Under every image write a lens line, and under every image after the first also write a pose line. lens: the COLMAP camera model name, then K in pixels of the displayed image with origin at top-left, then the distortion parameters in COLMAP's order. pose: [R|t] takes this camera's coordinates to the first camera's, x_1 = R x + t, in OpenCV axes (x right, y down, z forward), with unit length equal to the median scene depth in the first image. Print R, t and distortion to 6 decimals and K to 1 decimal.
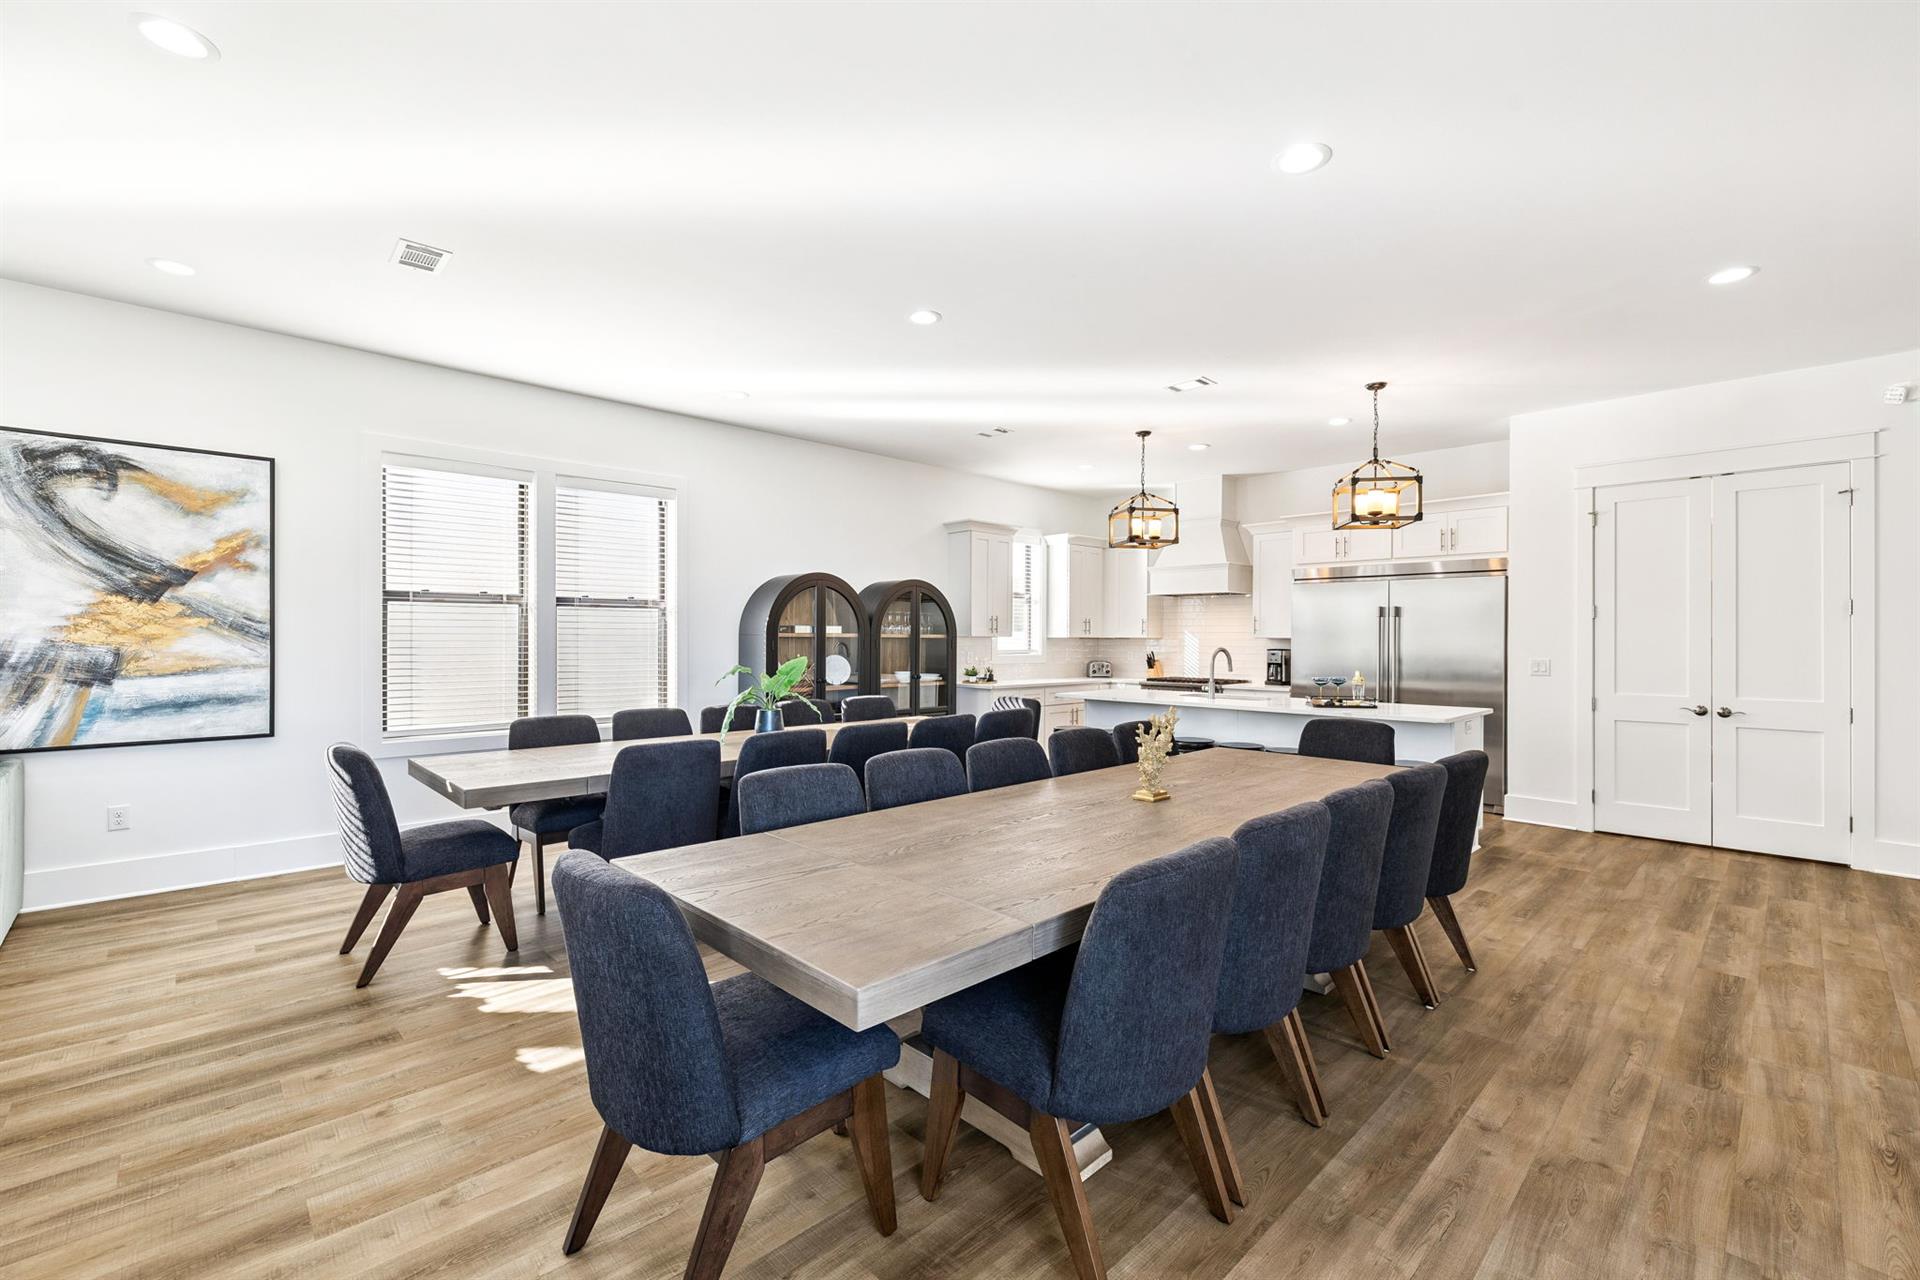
lens RADIAL K [[812.3, 0, 958.7], [0, 812.3, 633.8], [0, 0, 1]] dist [-0.000227, -0.000064]
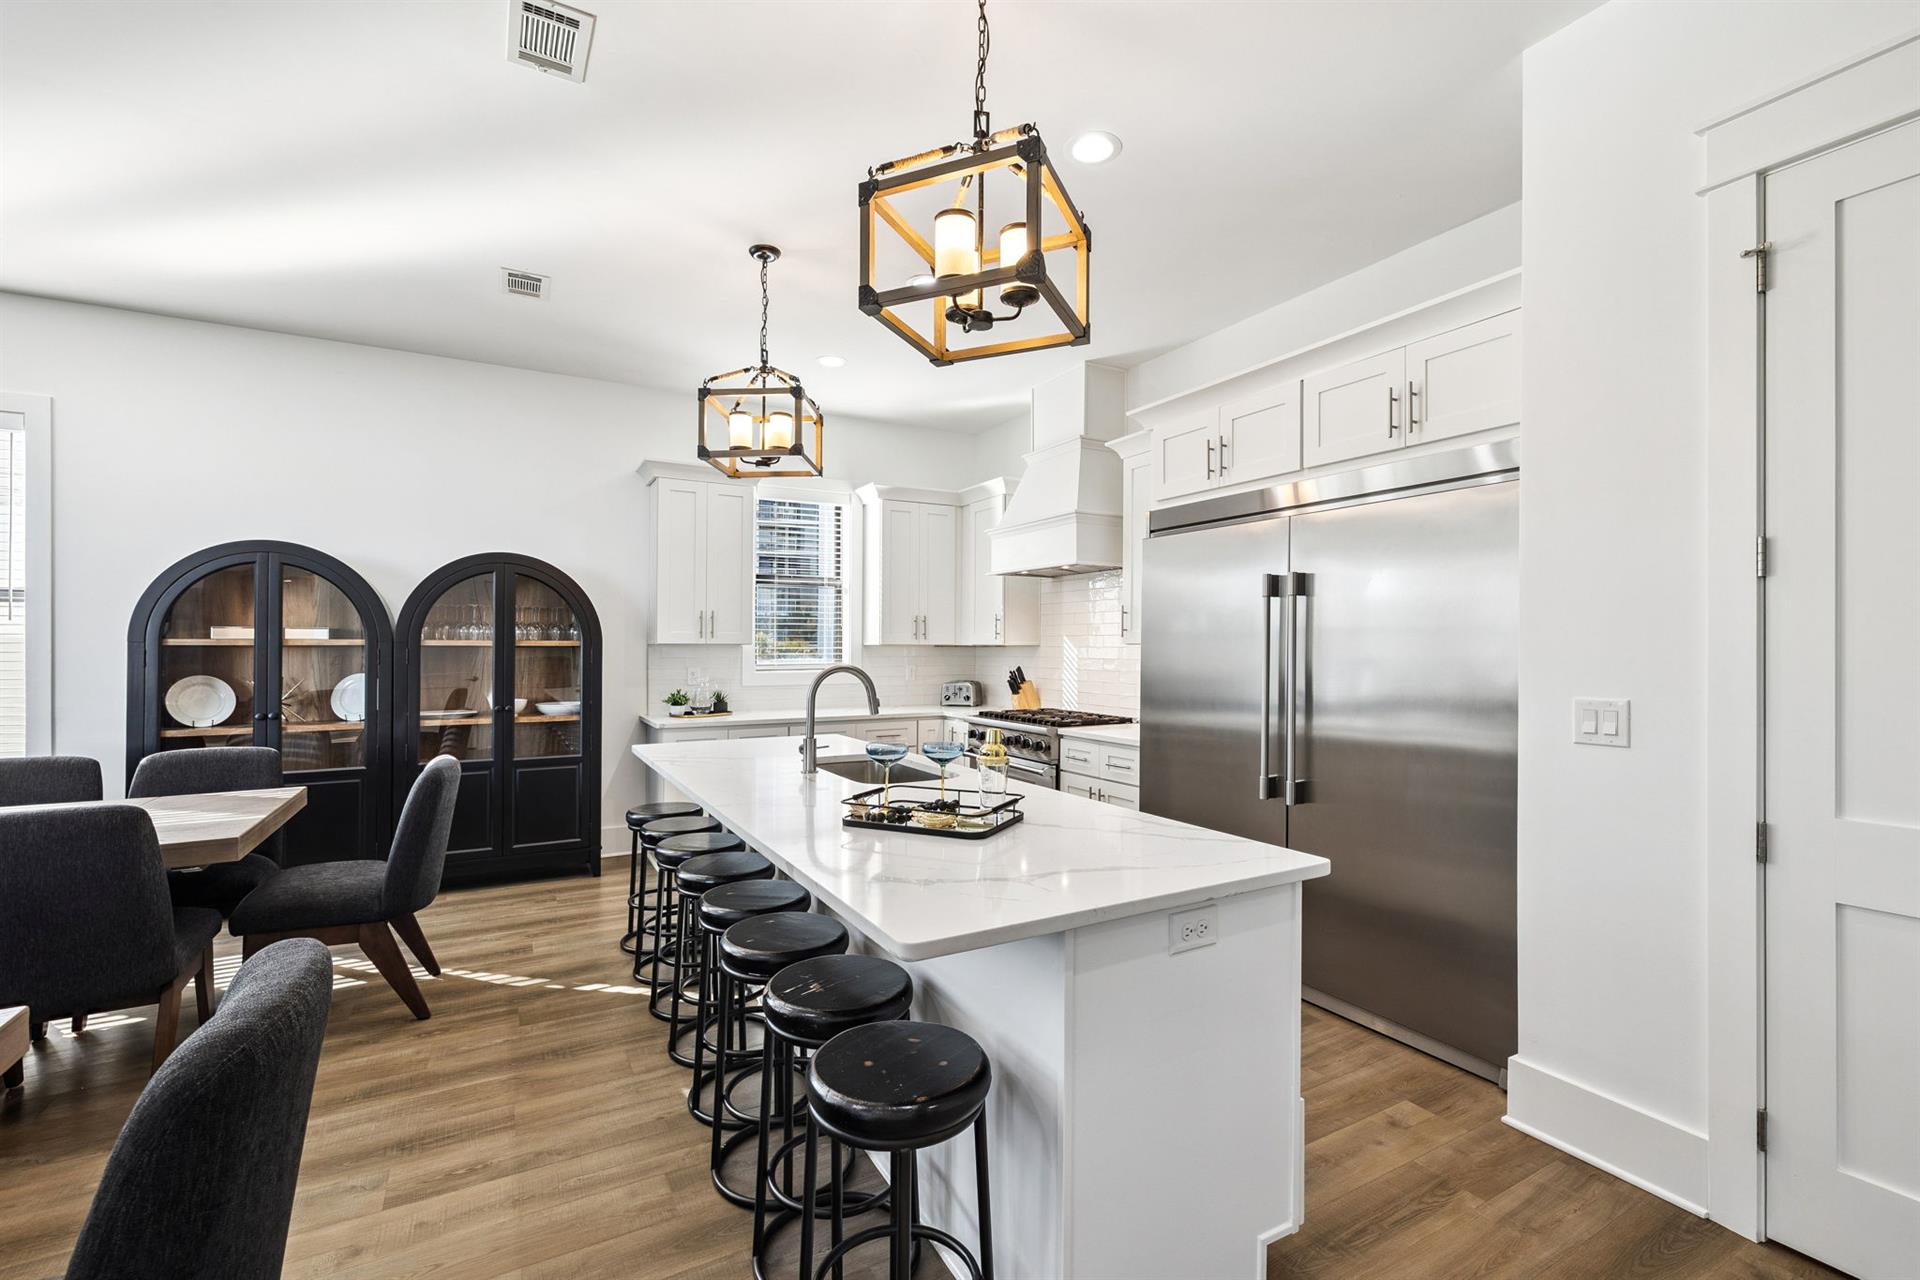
lens RADIAL K [[814.9, 0, 960.0], [0, 814.9, 640.0], [0, 0, 1]] dist [0.001875, 0.000184]
pose [[0.968282, -0.006526, -0.249773, 0.531002], [0.005651, 0.999975, -0.004220, 0.006051], [0.249794, 0.002675, 0.968295, 0.580351]]
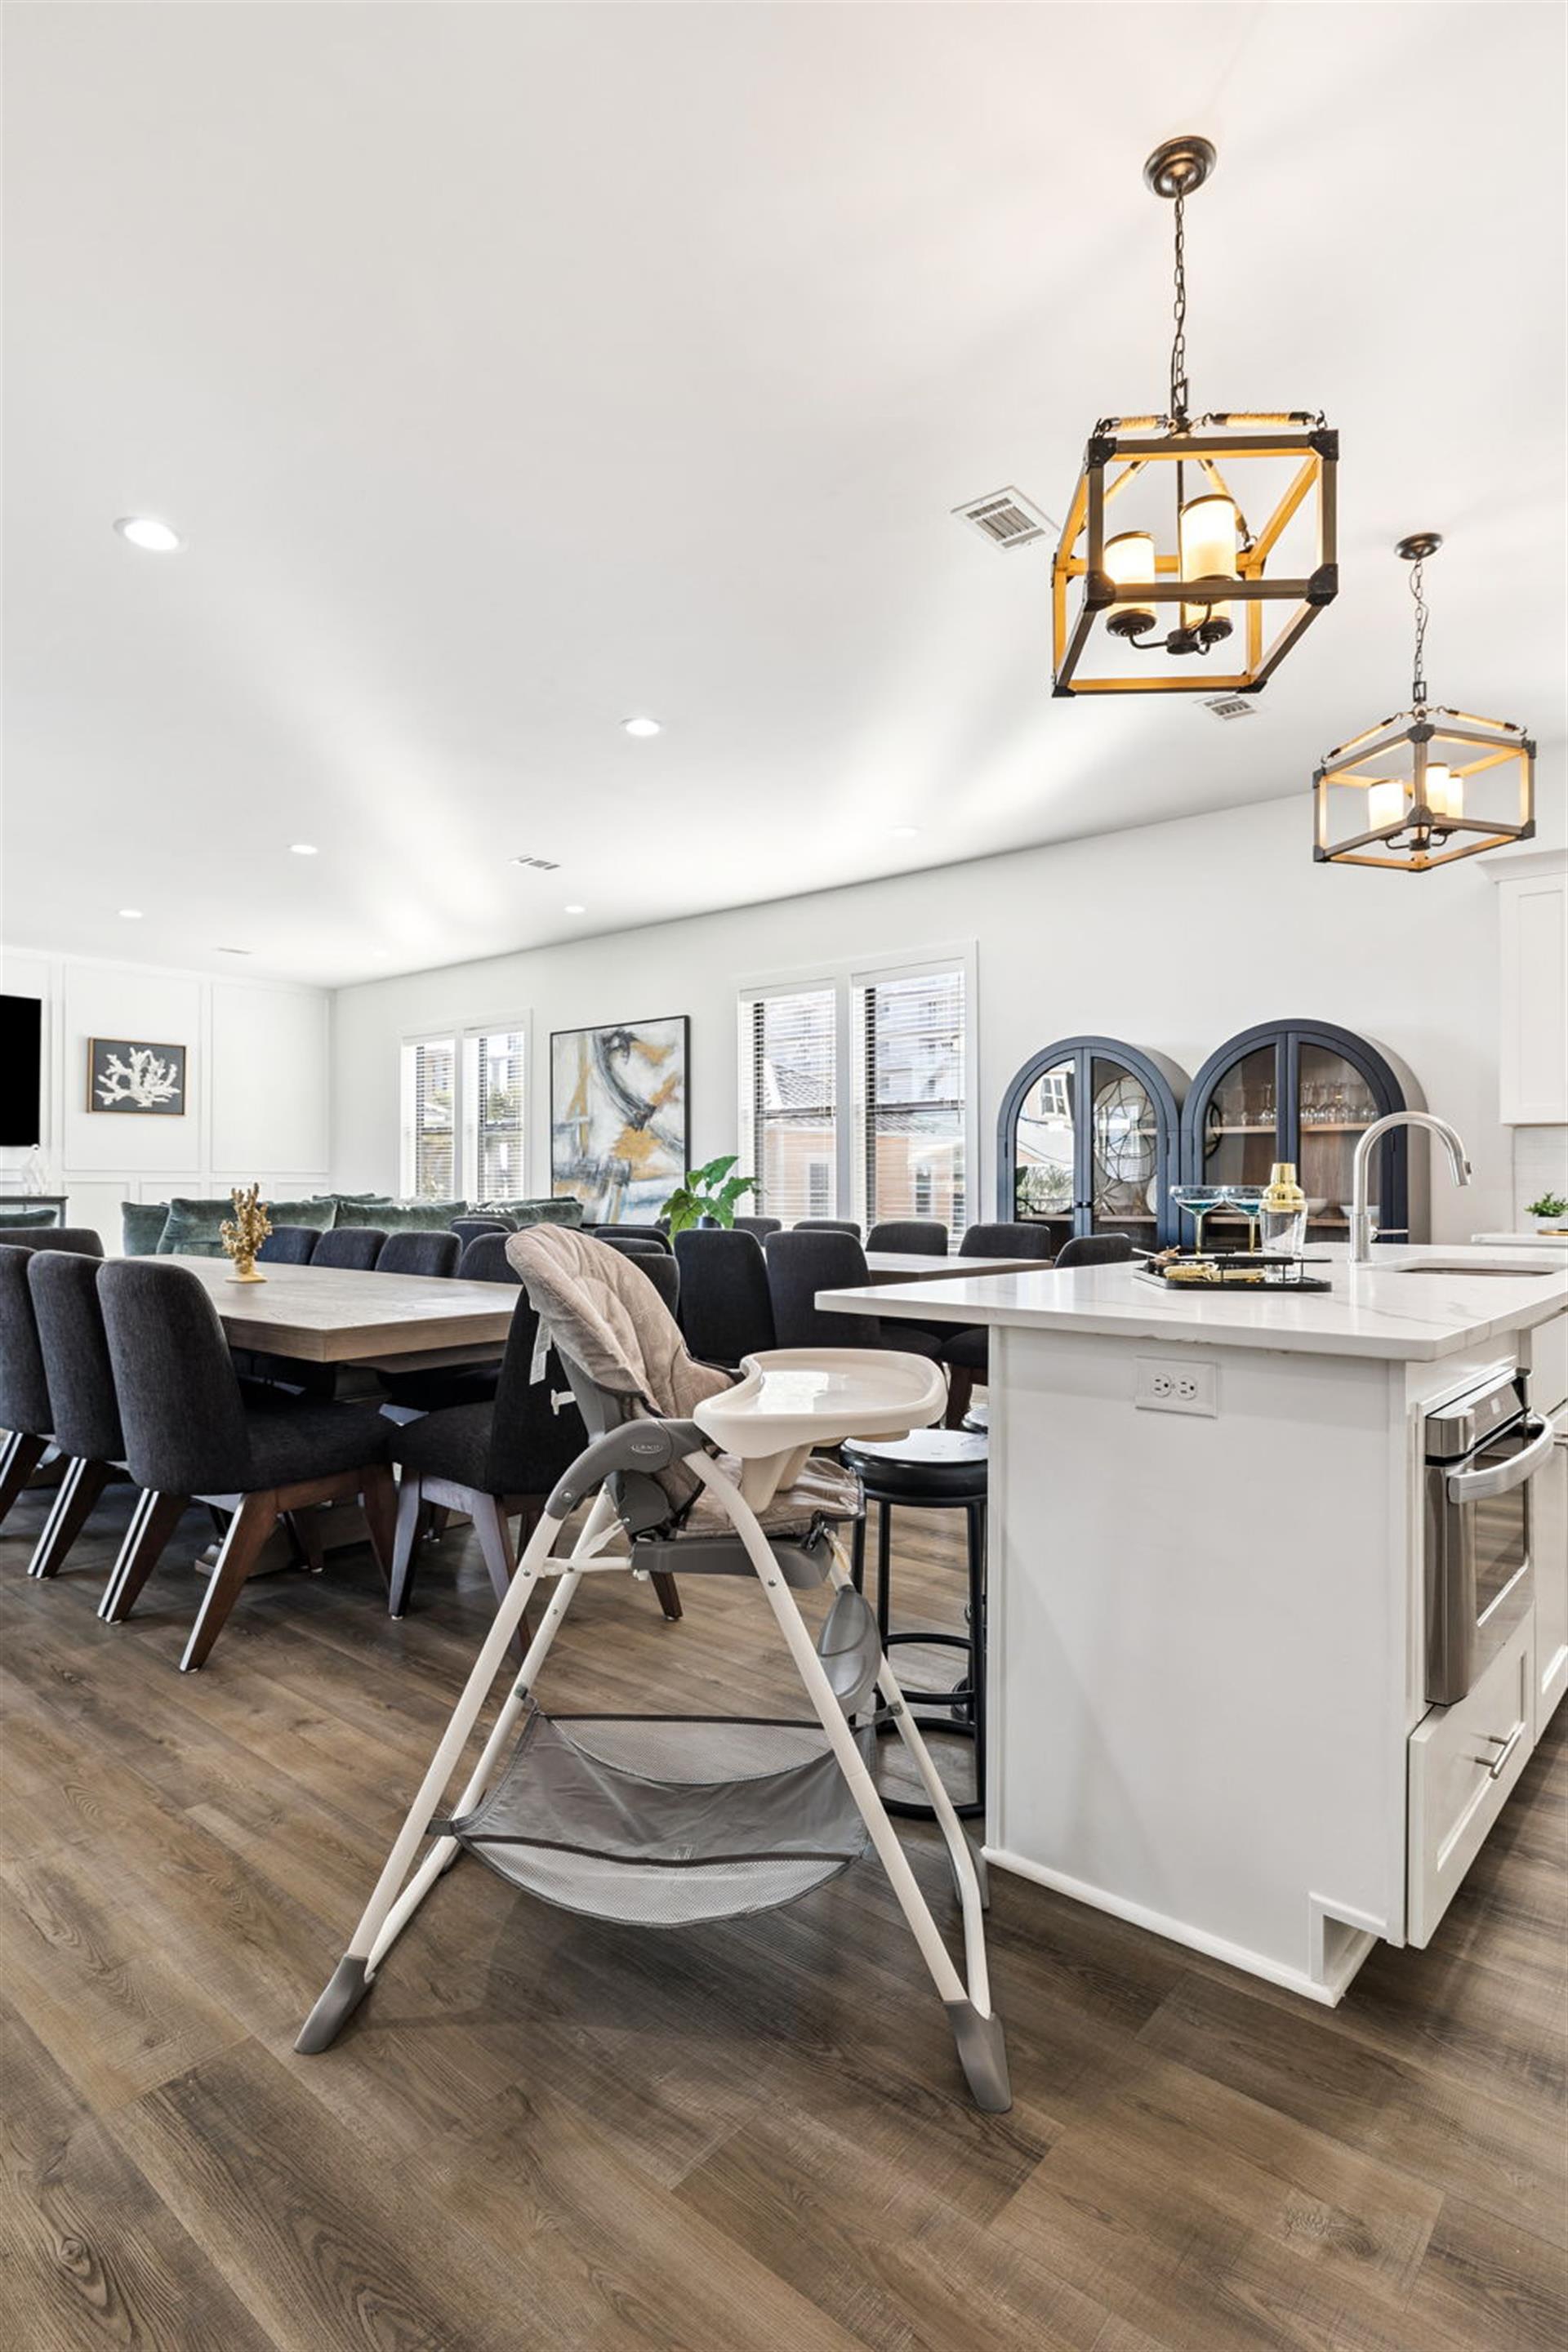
lens RADIAL K [[1216.3, 0, 784.0], [0, 1216.3, 1176.0], [0, 0, 1]] dist [-0.001712, -0.000531]
pose [[0.087956, -0.013267, -0.996036, 0.818306], [0.002075, 0.999912, -0.013136, 0.050024], [0.996122, -0.000912, 0.087976, 0.729477]]
